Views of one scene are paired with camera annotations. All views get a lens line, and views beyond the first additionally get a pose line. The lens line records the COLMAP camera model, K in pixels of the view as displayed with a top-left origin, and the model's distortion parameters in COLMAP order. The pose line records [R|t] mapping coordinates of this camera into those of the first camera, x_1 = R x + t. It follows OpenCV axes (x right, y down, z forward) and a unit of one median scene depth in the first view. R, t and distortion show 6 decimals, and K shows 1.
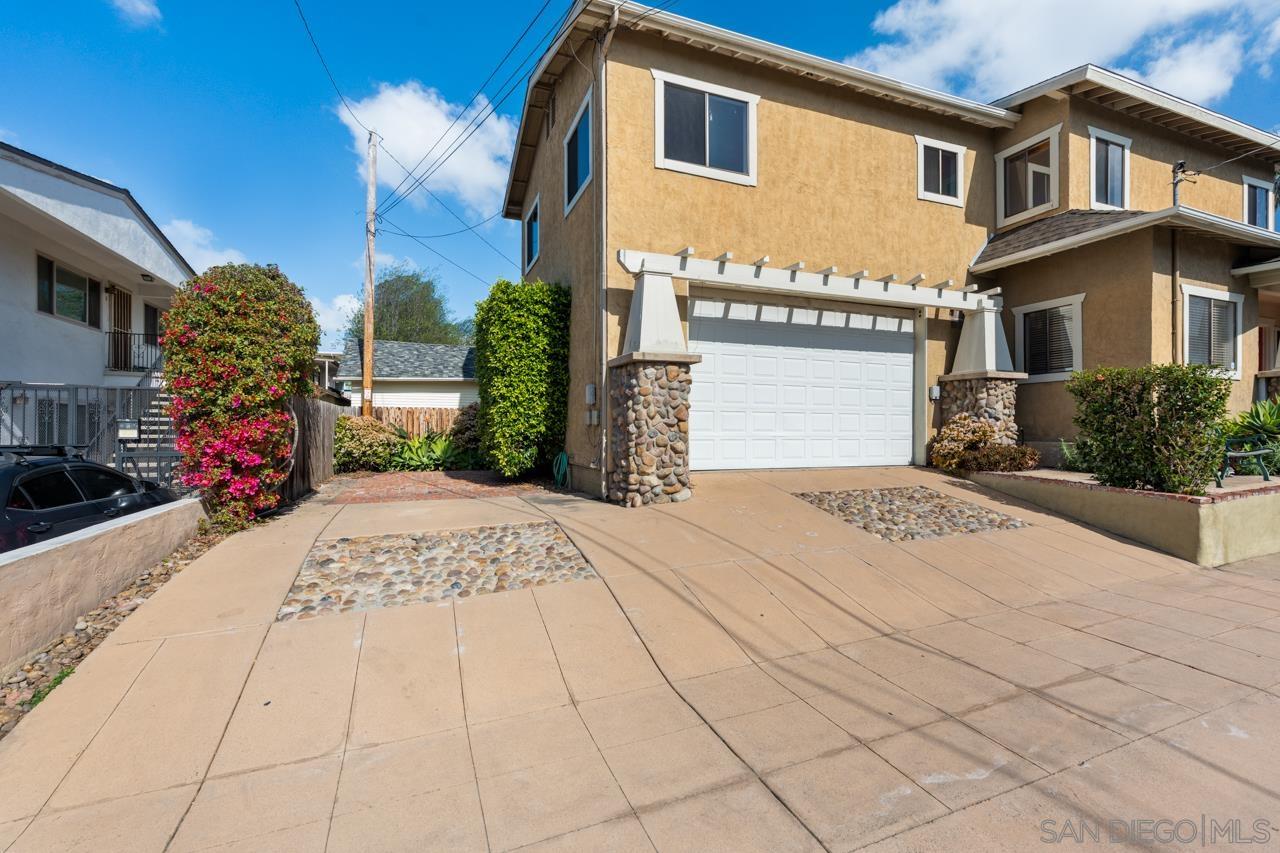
lens RADIAL K [[564.5, 0, 639.8], [0, 564.5, 423.6], [0, 0, 1]] dist [-0.004693, -0.000239]
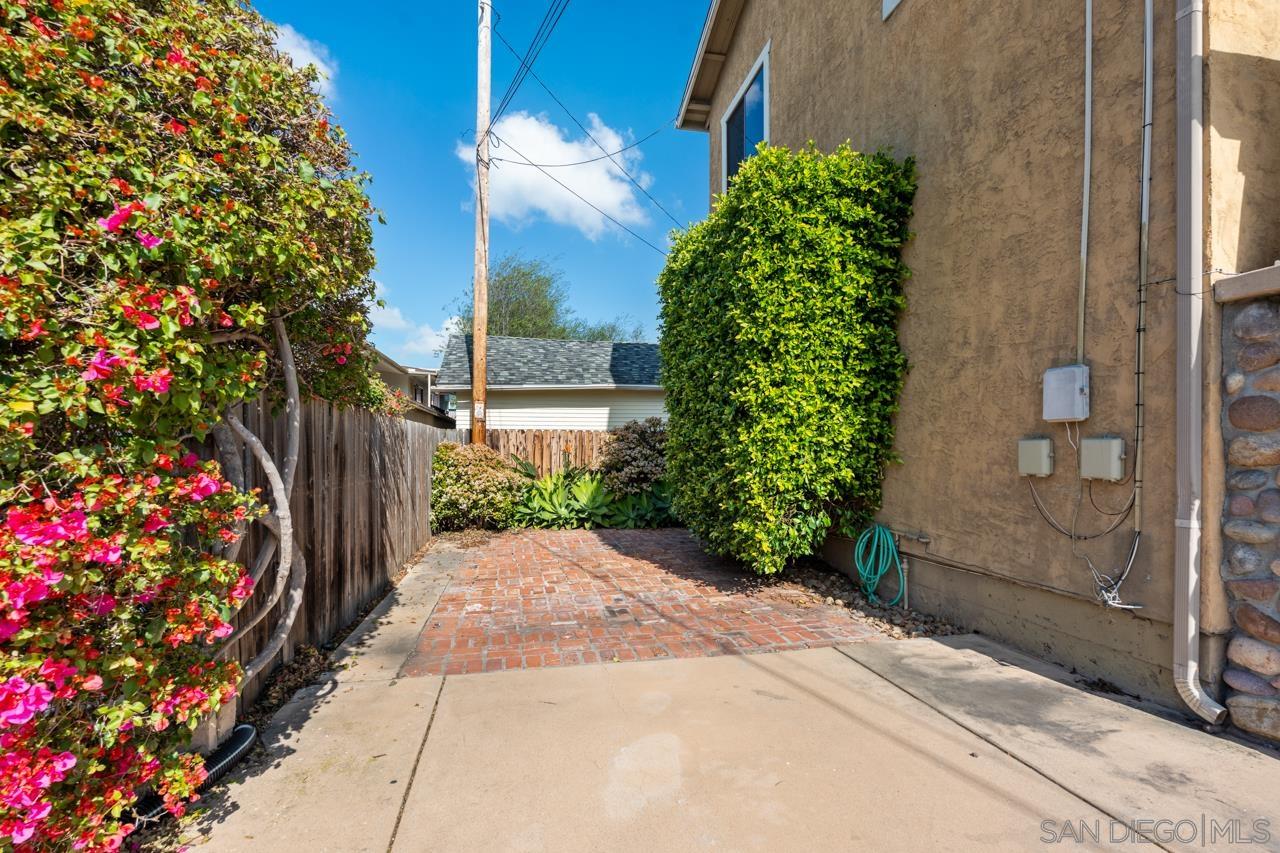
lens RADIAL K [[621.5, 0, 642.0], [0, 621.5, 435.1], [0, 0, 1]] dist [0.000935, 0.000584]
pose [[0.983249, -0.007922, -0.182097, -0.166391], [0.005348, 0.999879, -0.014623, -0.011783], [0.182190, 0.013405, 0.983172, 0.325984]]
